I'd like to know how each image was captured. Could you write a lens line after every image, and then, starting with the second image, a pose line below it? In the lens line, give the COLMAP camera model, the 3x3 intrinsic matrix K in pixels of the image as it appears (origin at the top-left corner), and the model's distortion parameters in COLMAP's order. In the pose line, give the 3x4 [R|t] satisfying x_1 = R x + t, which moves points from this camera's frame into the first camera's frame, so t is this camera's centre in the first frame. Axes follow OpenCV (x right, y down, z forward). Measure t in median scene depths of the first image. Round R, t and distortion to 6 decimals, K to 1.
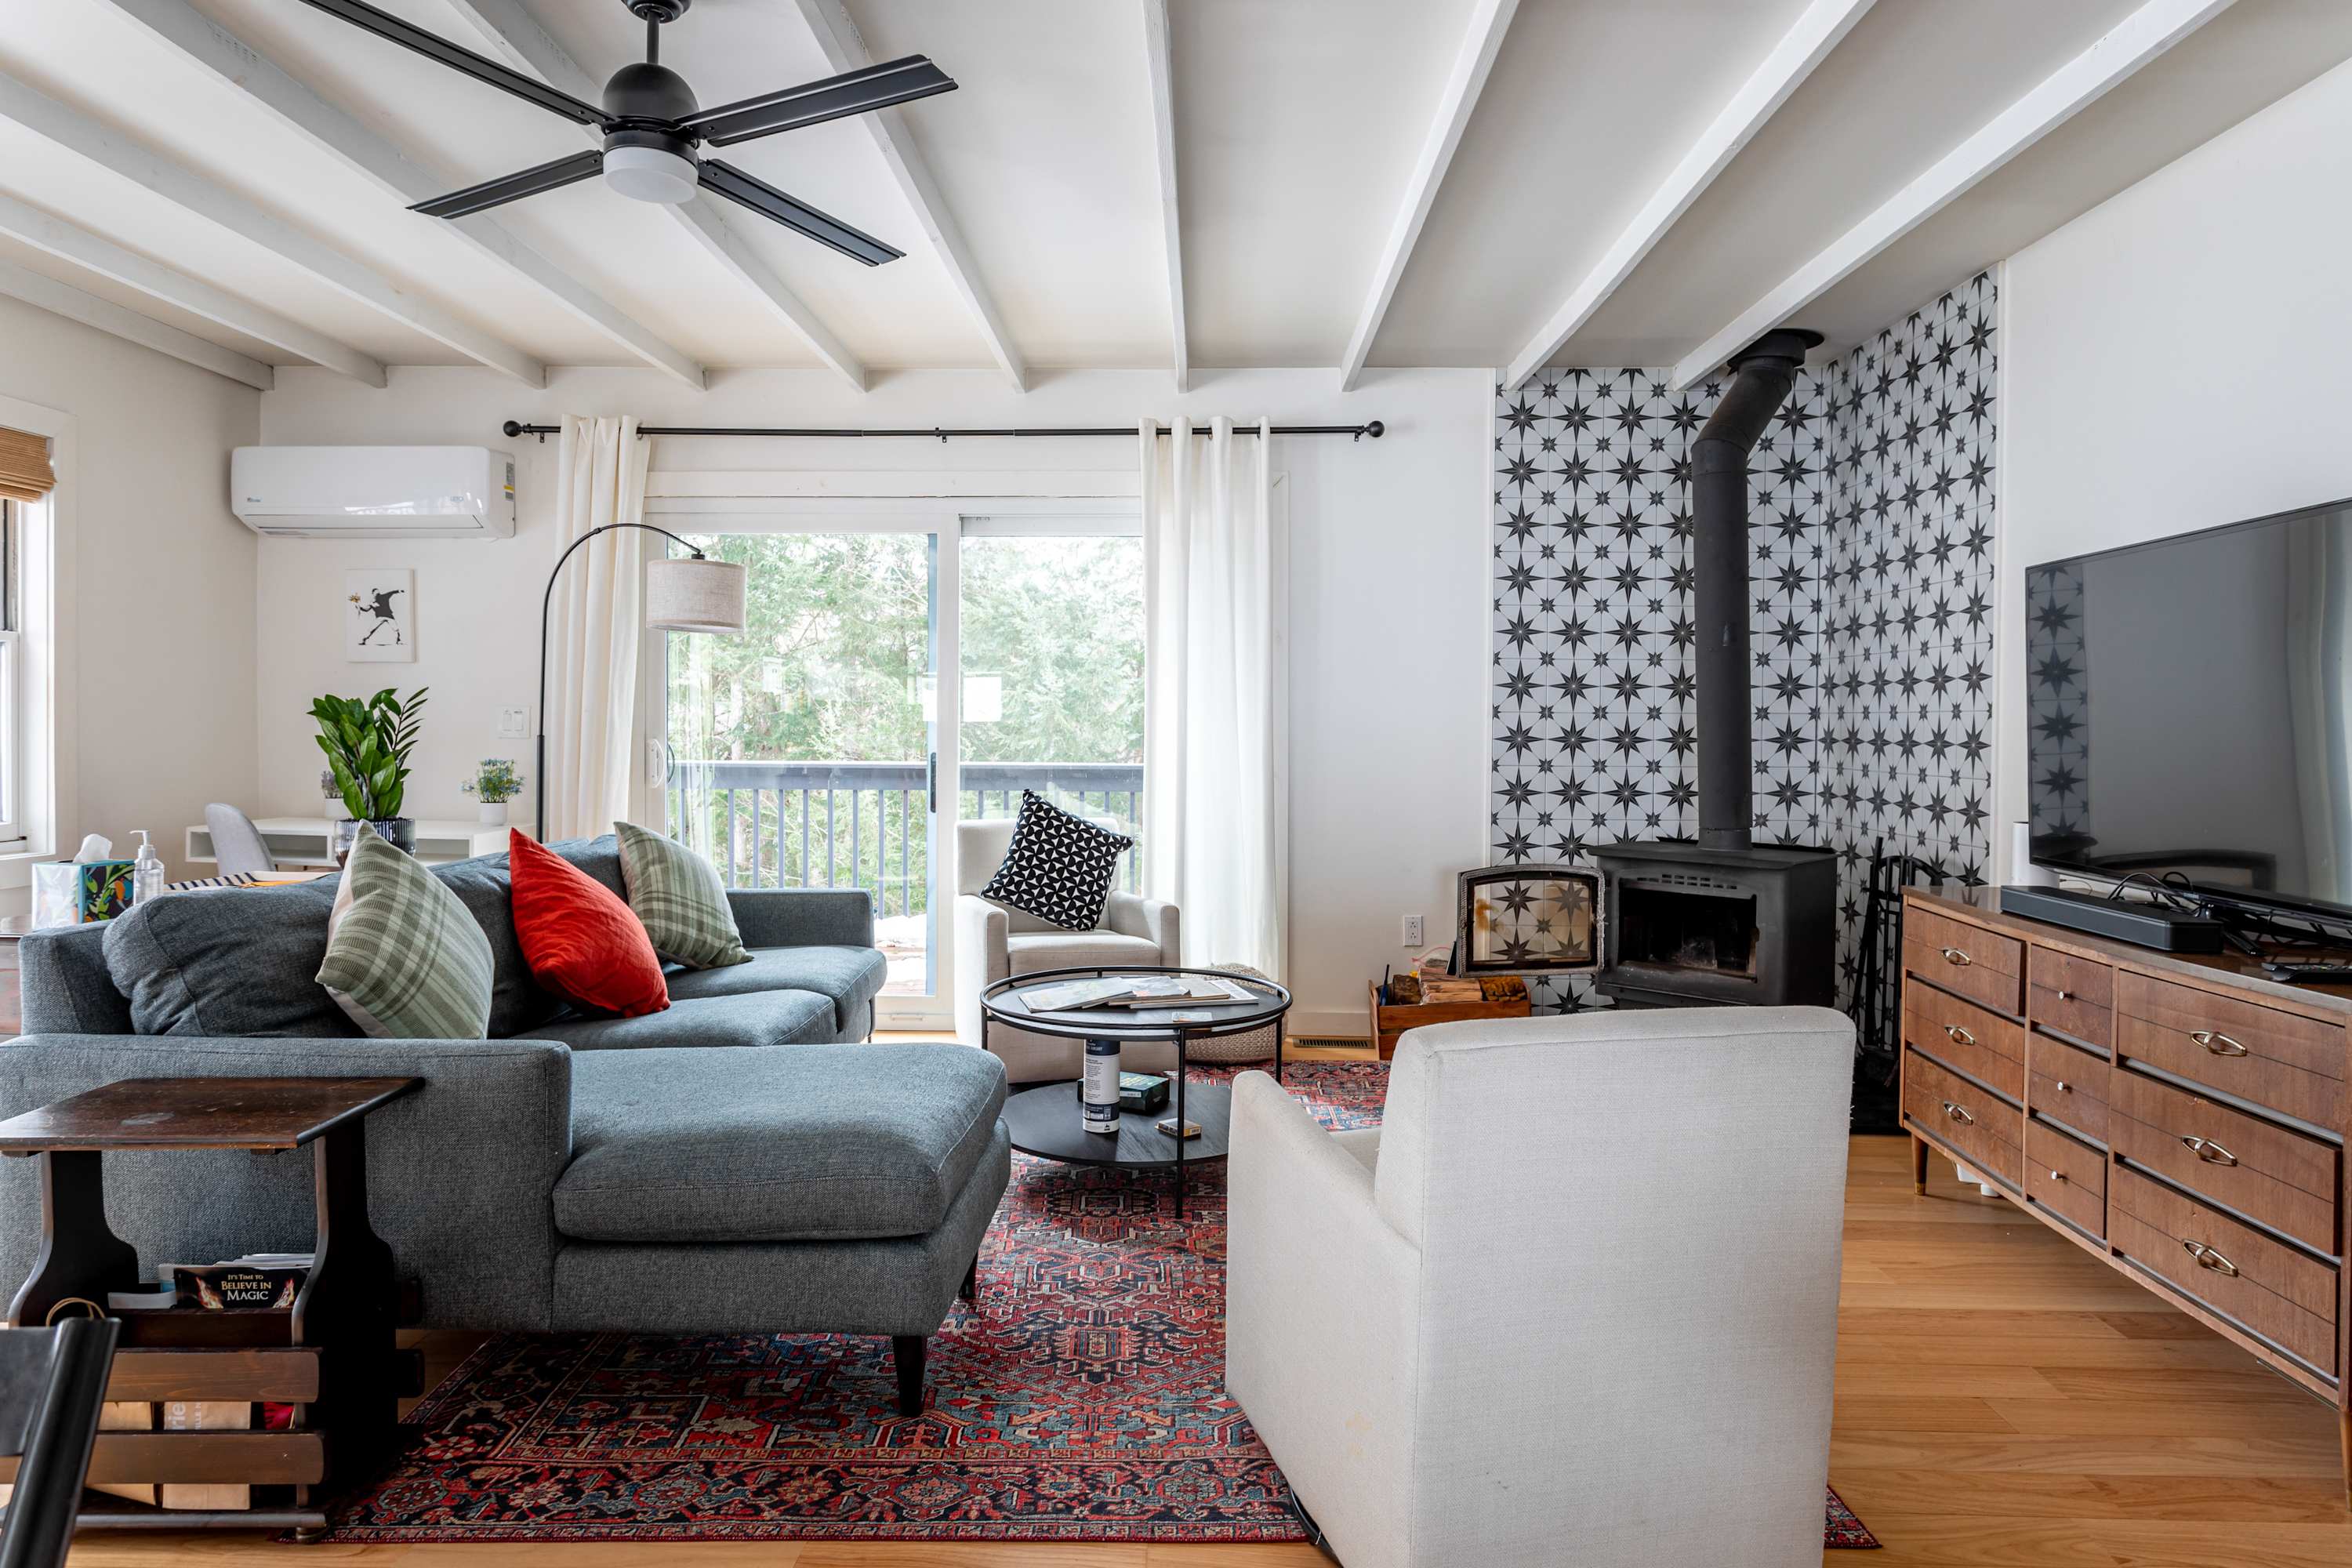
lens RADIAL K [[1418.4, 0, 1176.8], [0, 1418.4, 752.7], [0, 0, 1]] dist [-0.018752, 0.006766]
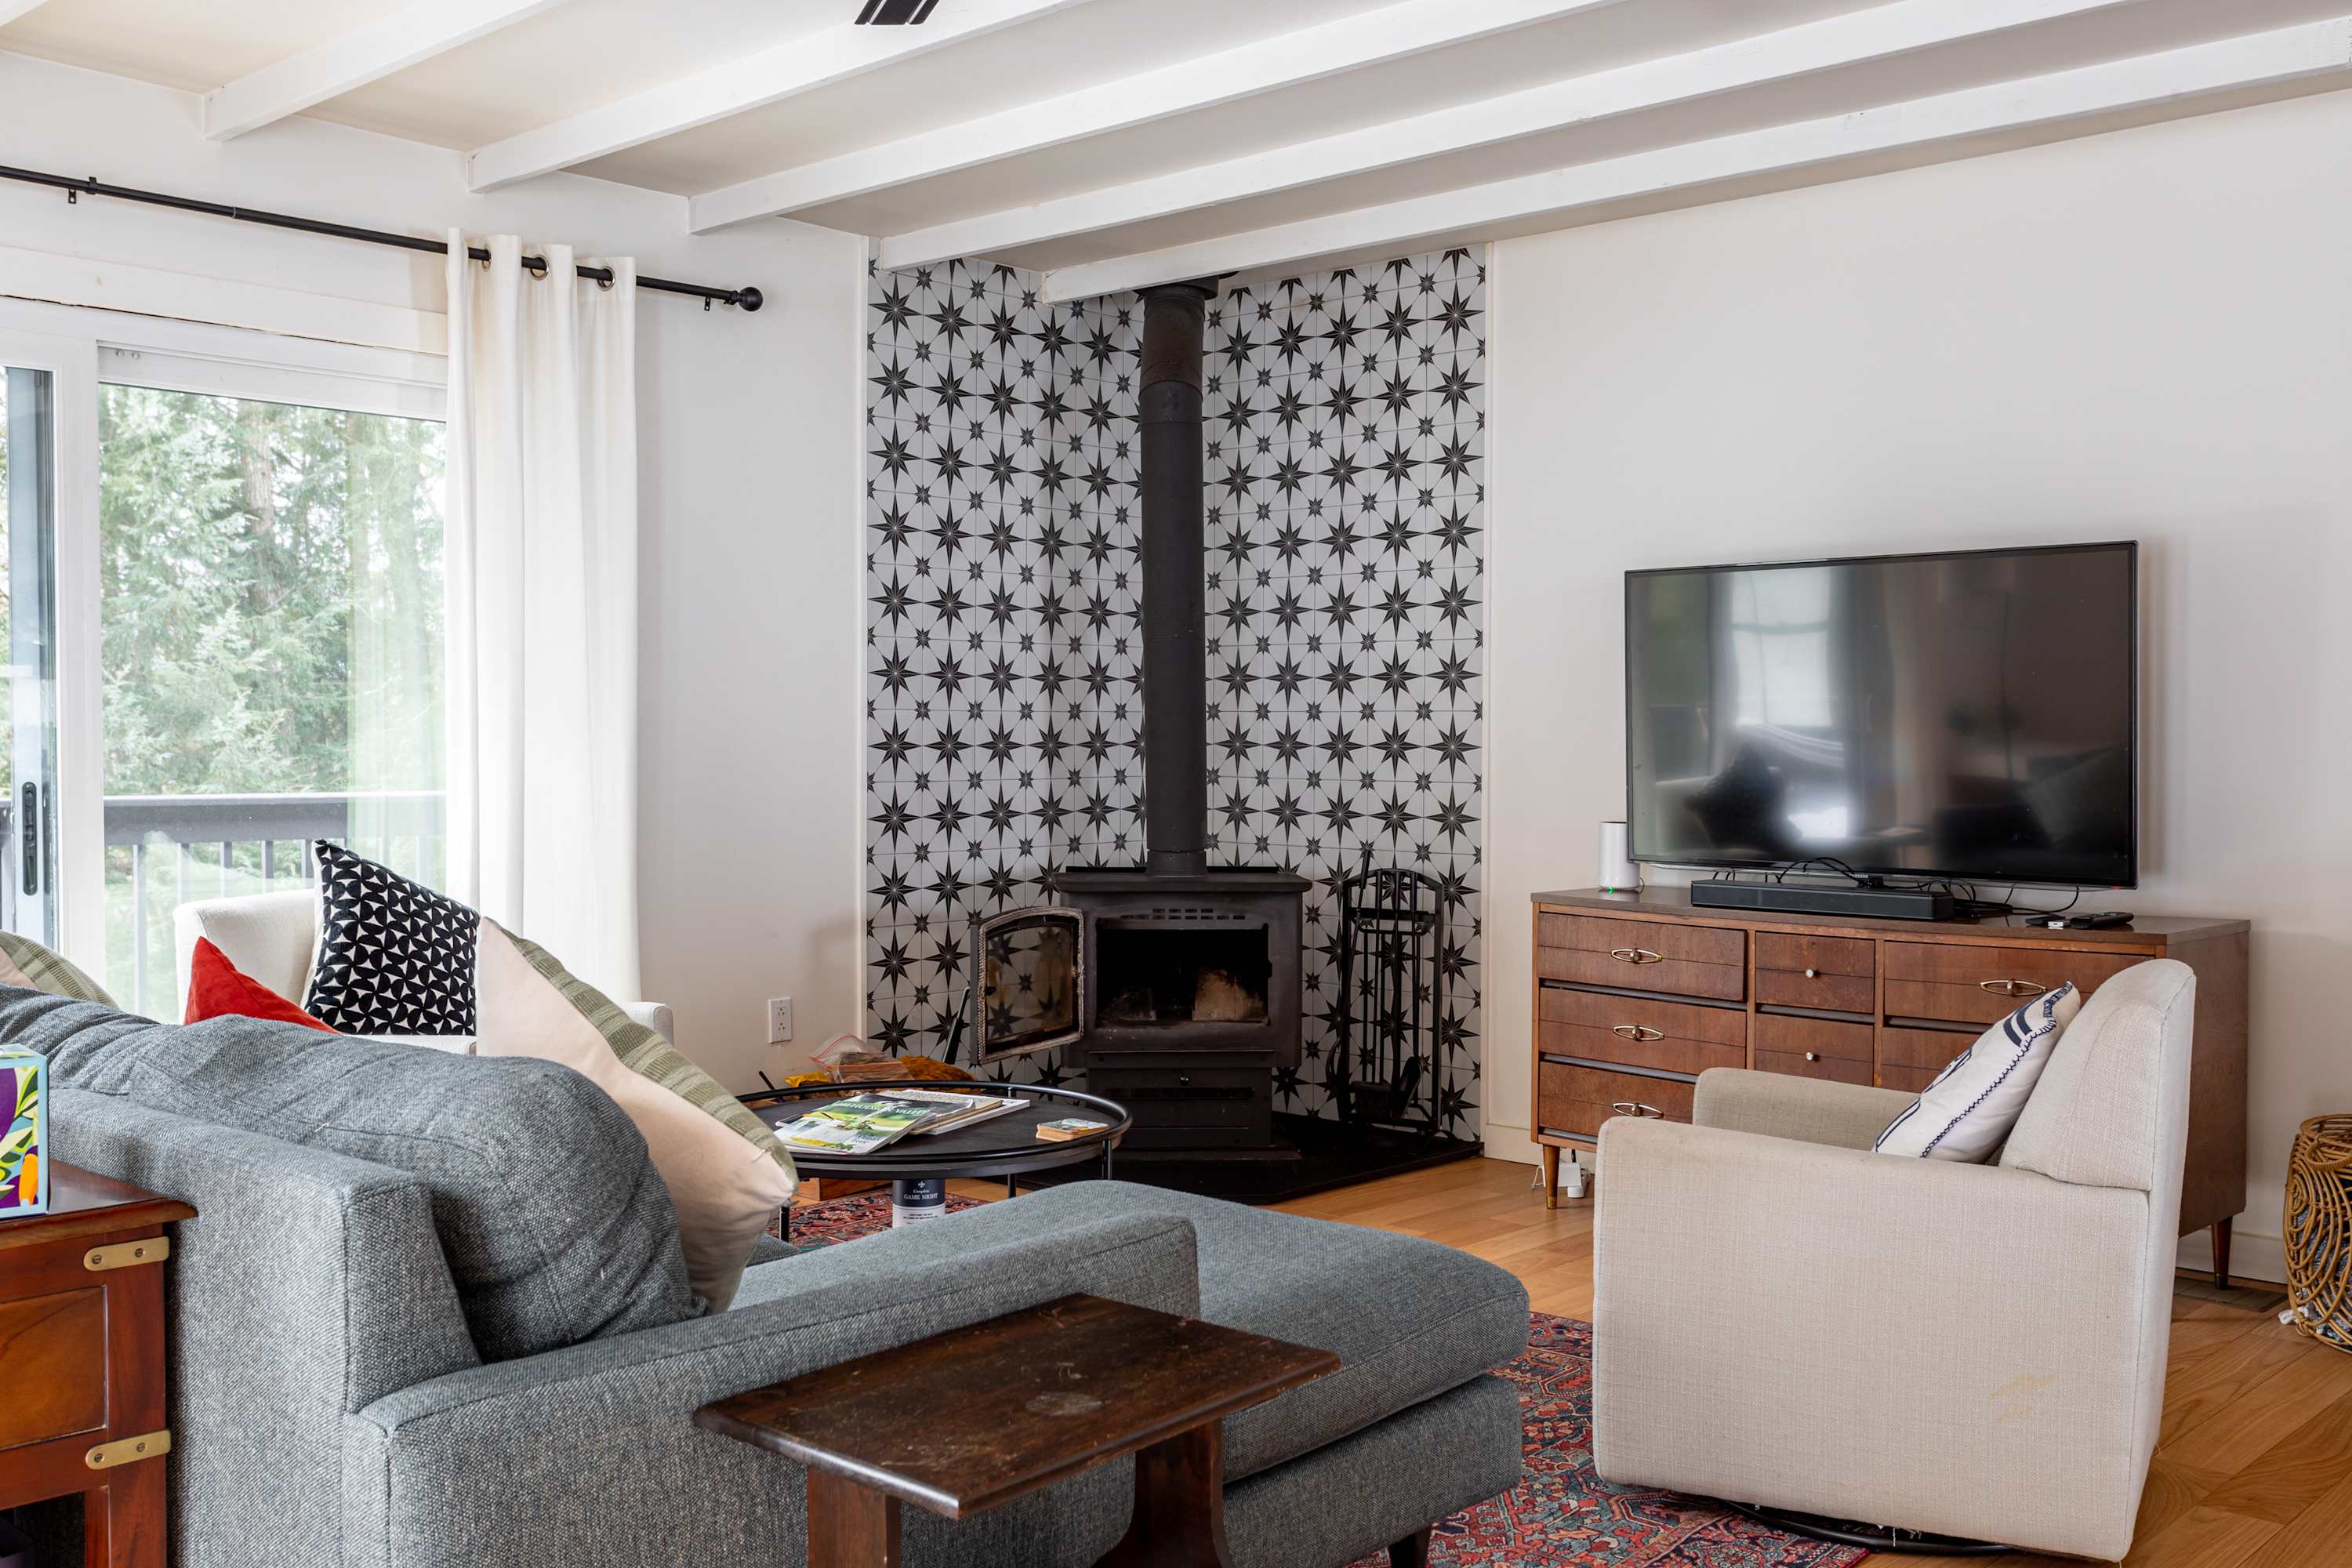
lens RADIAL K [[2210.1, 0, 1192.5], [0, 2210.1, 779.9], [0, 0, 1]] dist [0.014852, 0.000000]
pose [[0.649675, -0.021602, 0.759905, -0.595759], [0.016332, 0.999762, 0.014457, -0.006677], [-0.760037, 0.003019, 0.649873, 0.148294]]
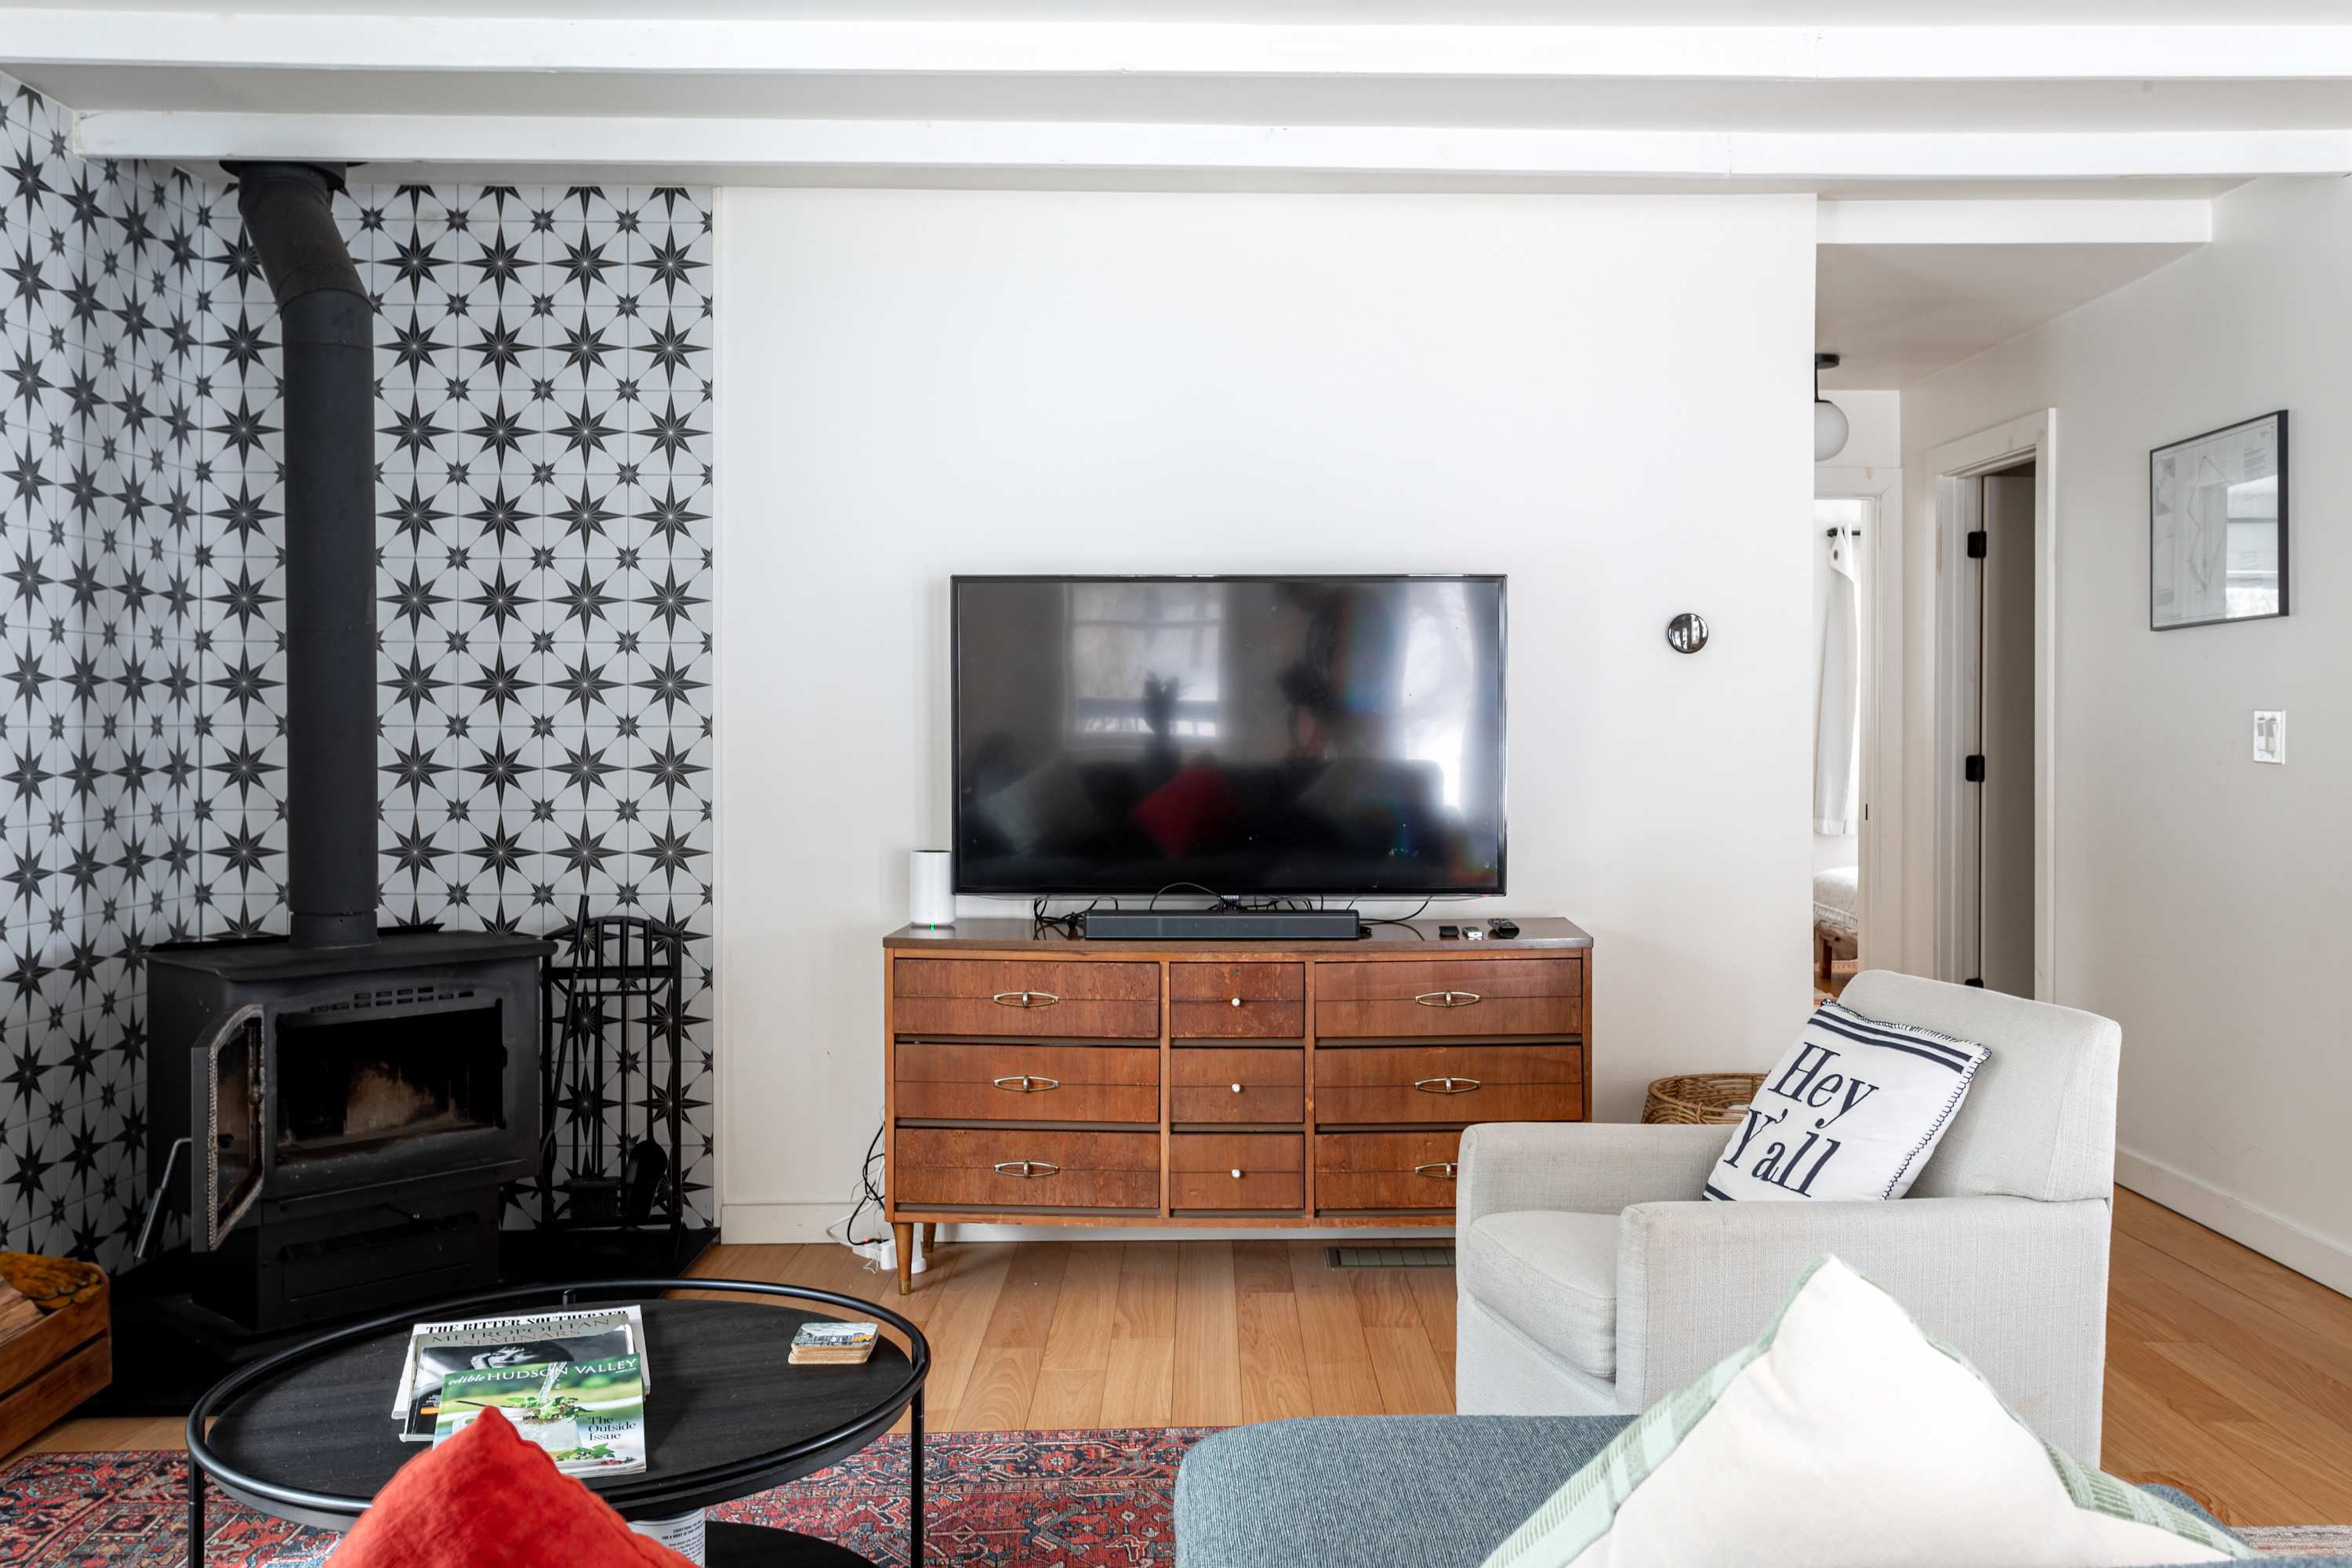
lens RADIAL K [[1981.3, 0, 1240.4], [0, 1981.3, 740.8], [0, 0, 1]] dist [0.010214, -0.000381]
pose [[-0.055655, -0.011064, 0.998389, -0.515902], [0.019143, 0.999743, 0.012146, -0.025446], [-0.998267, 0.019788, -0.055429, 0.648338]]
